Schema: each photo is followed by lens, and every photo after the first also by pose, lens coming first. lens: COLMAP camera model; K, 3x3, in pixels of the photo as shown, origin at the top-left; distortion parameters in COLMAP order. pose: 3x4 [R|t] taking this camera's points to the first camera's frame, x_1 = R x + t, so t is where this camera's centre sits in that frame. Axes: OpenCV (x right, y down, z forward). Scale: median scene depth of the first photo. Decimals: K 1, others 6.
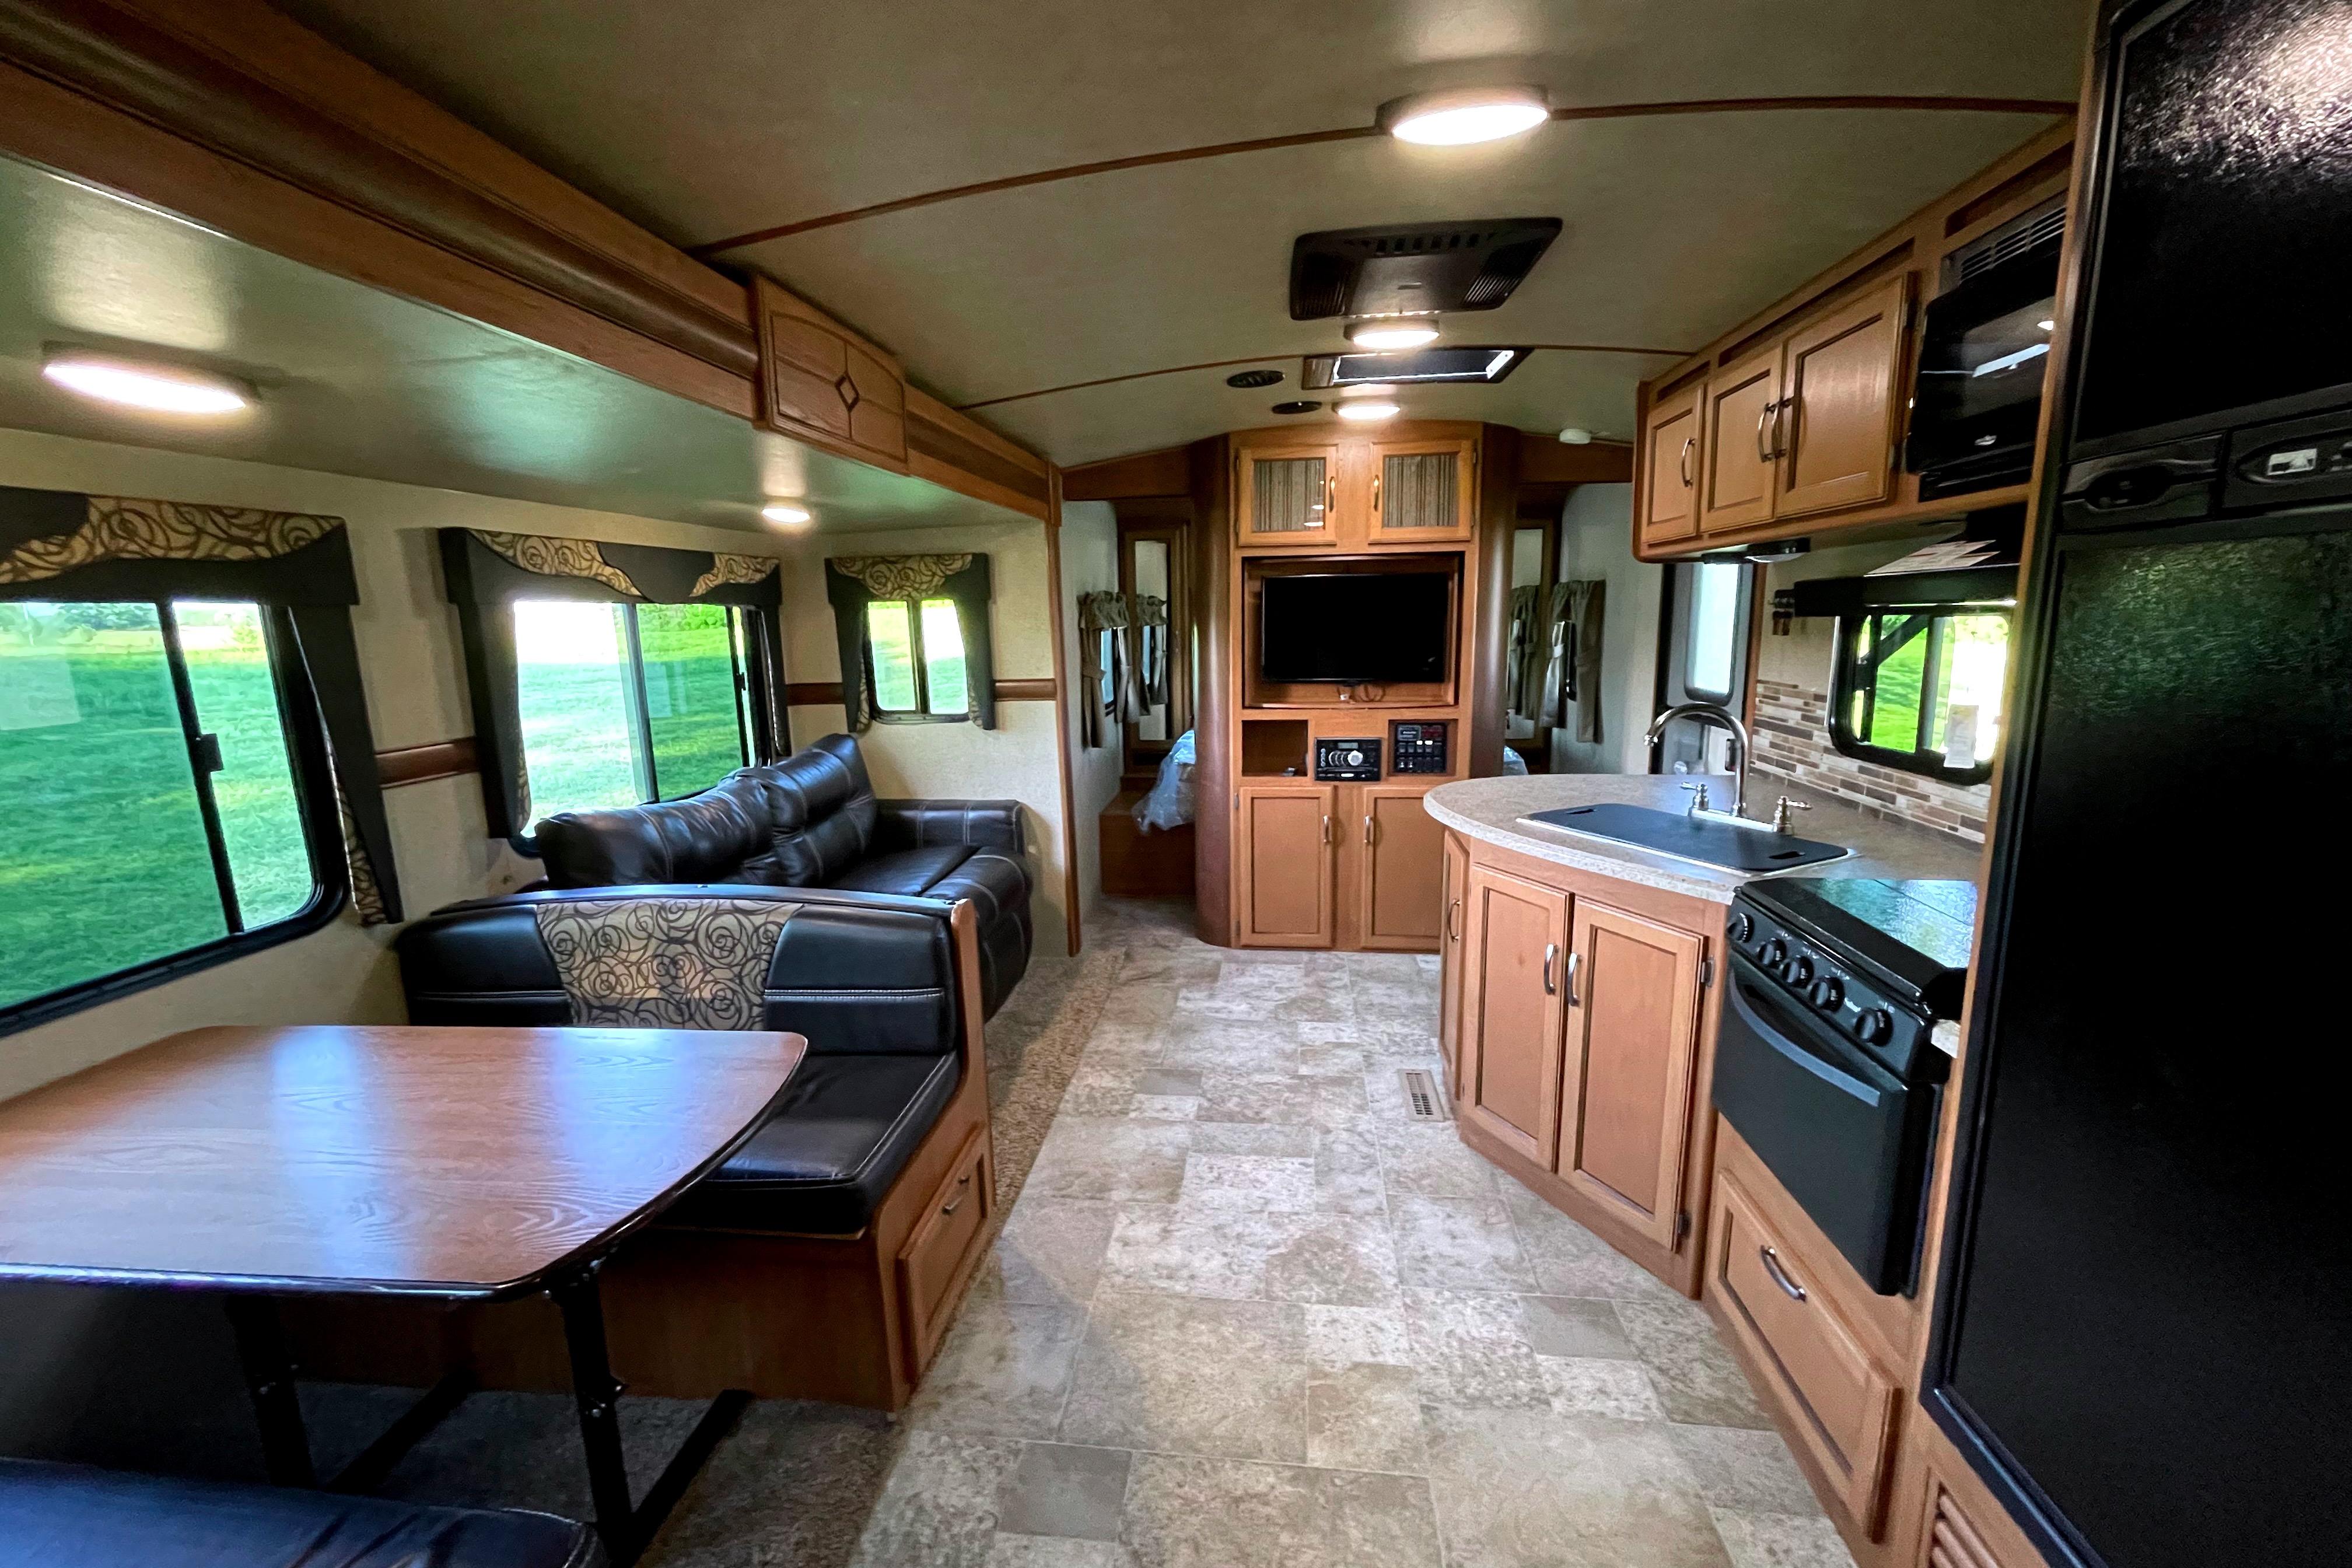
lens RADIAL K [[957.0, 0, 1176.0], [0, 957.0, 784.0], [0, 0, 1]] dist [0.003966, -0.000244]
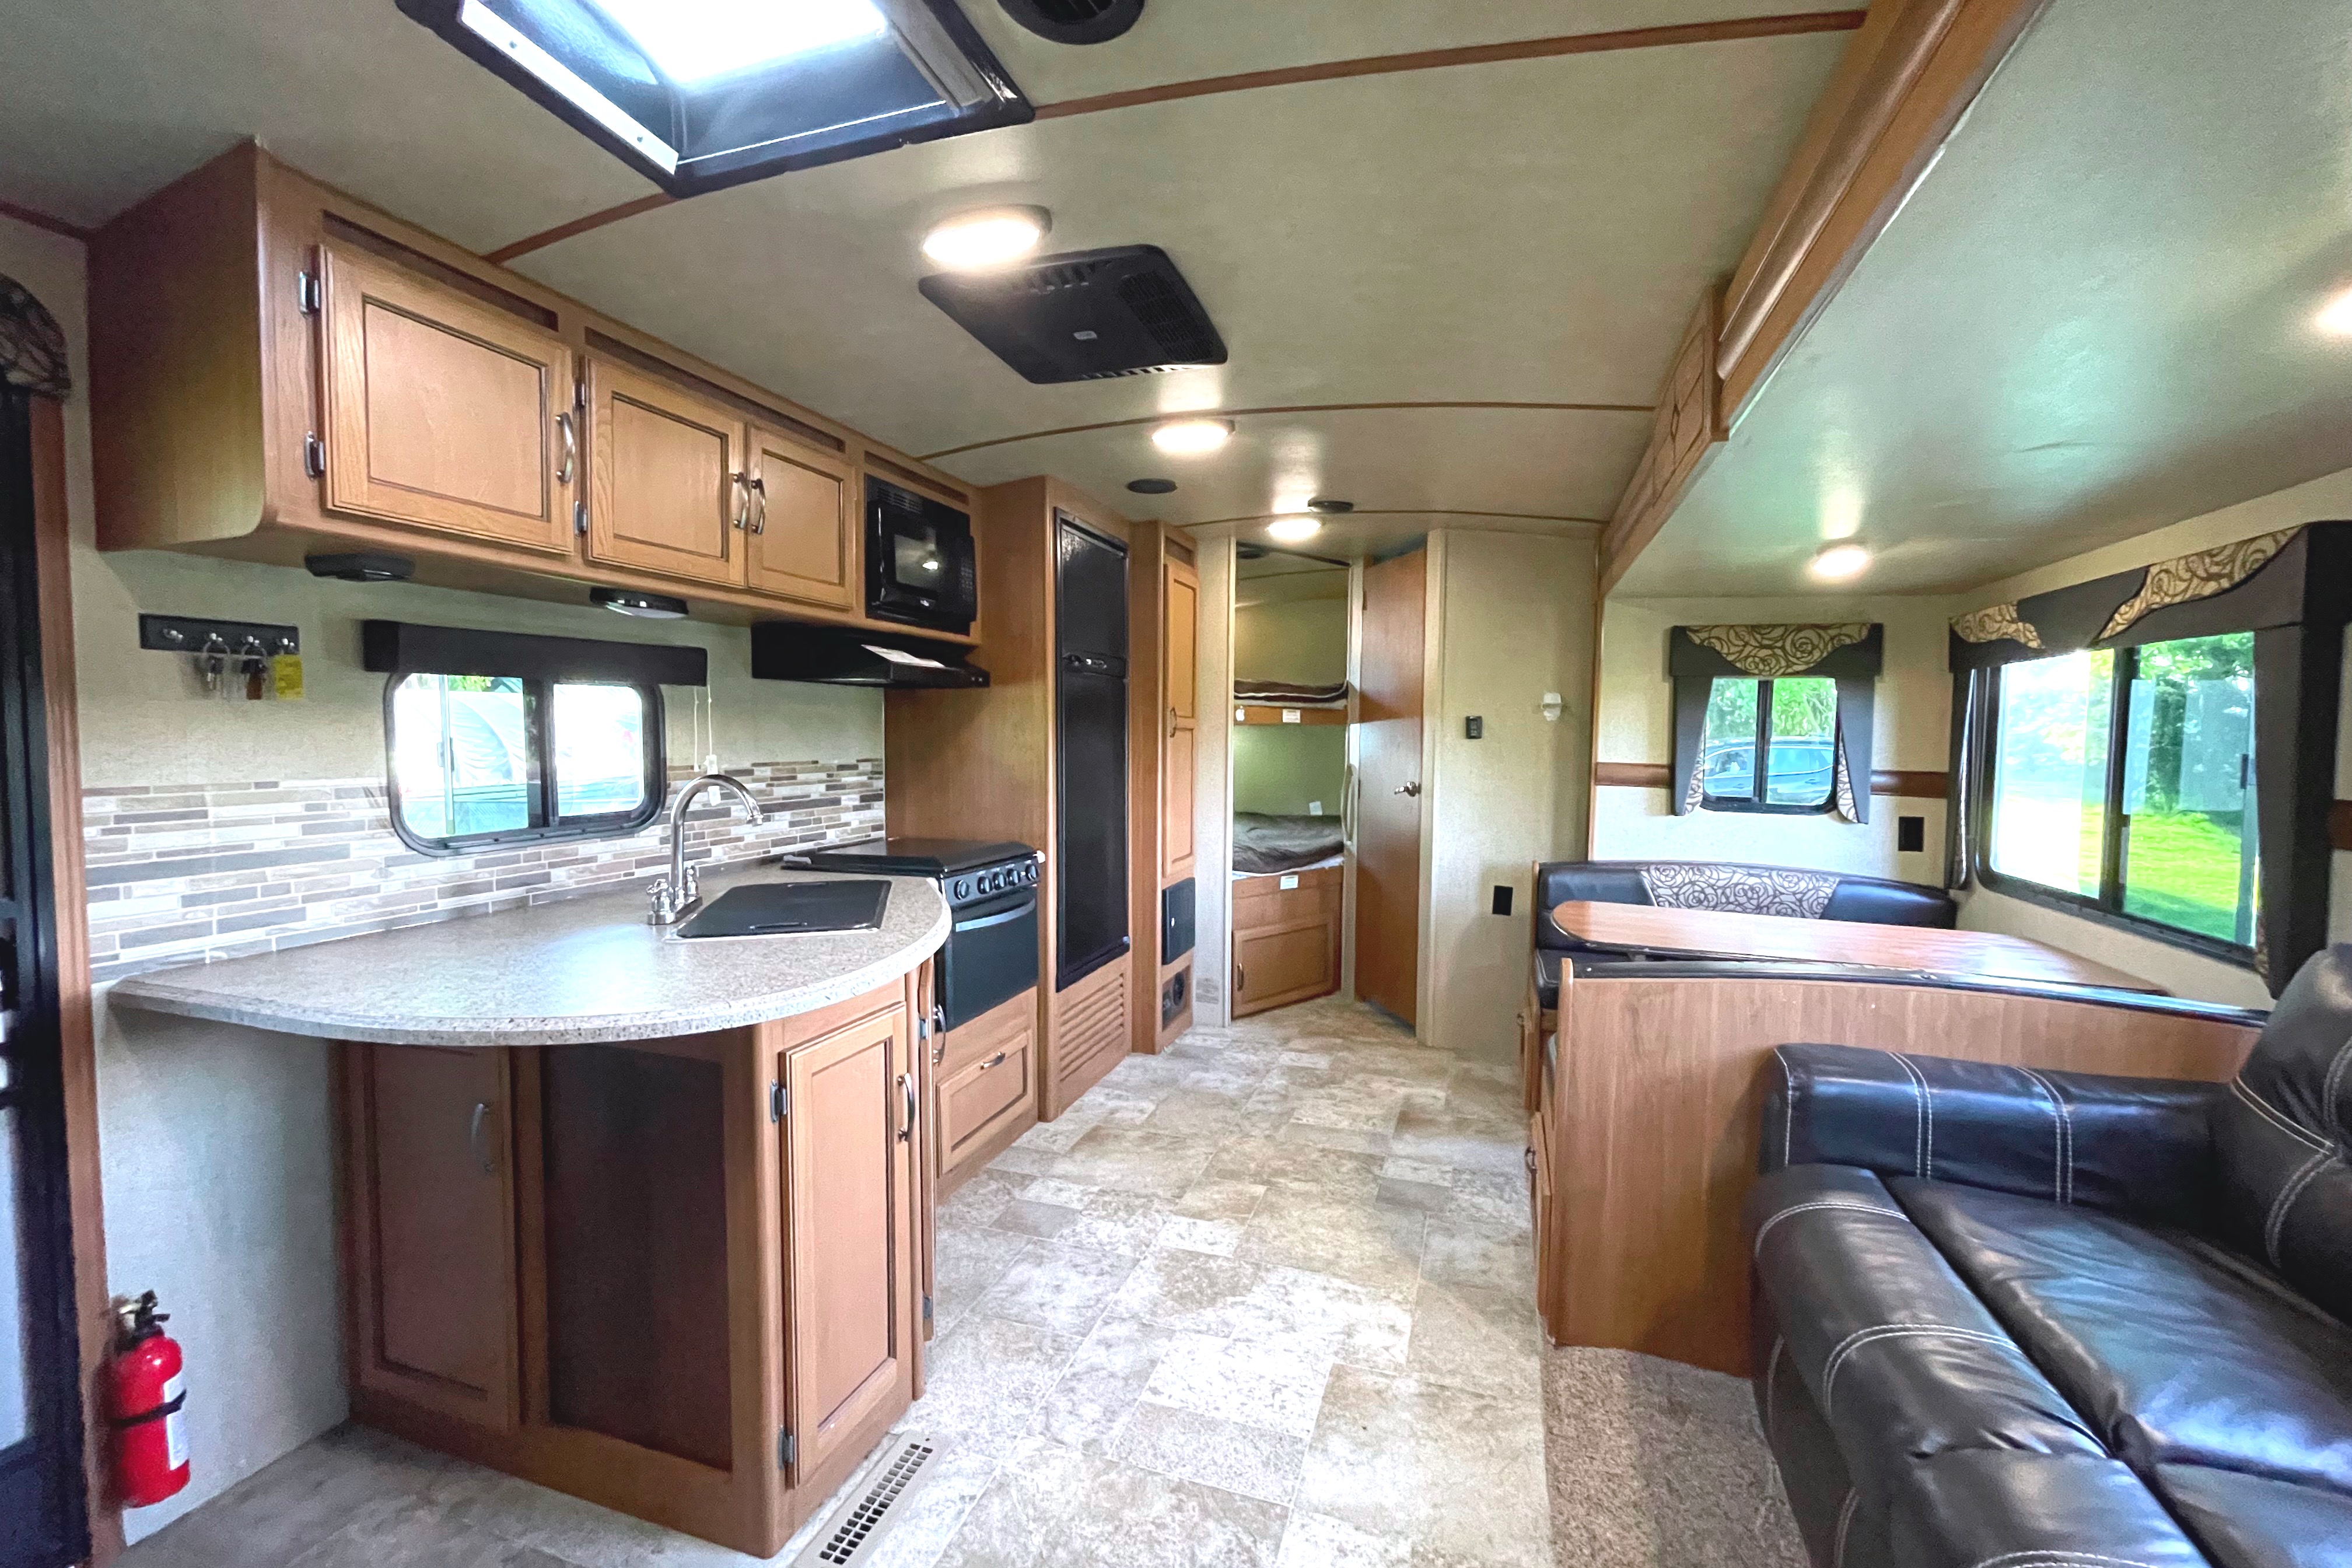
lens RADIAL K [[957.0, 0, 1176.0], [0, 957.0, 784.0], [0, 0, 1]] dist [0.003966, -0.000244]
pose [[-0.977658, 0.006189, 0.210110, -0.044728], [0.053093, 0.974427, 0.218341, -0.248149], [-0.203386, 0.224618, -0.952985, 1.778647]]
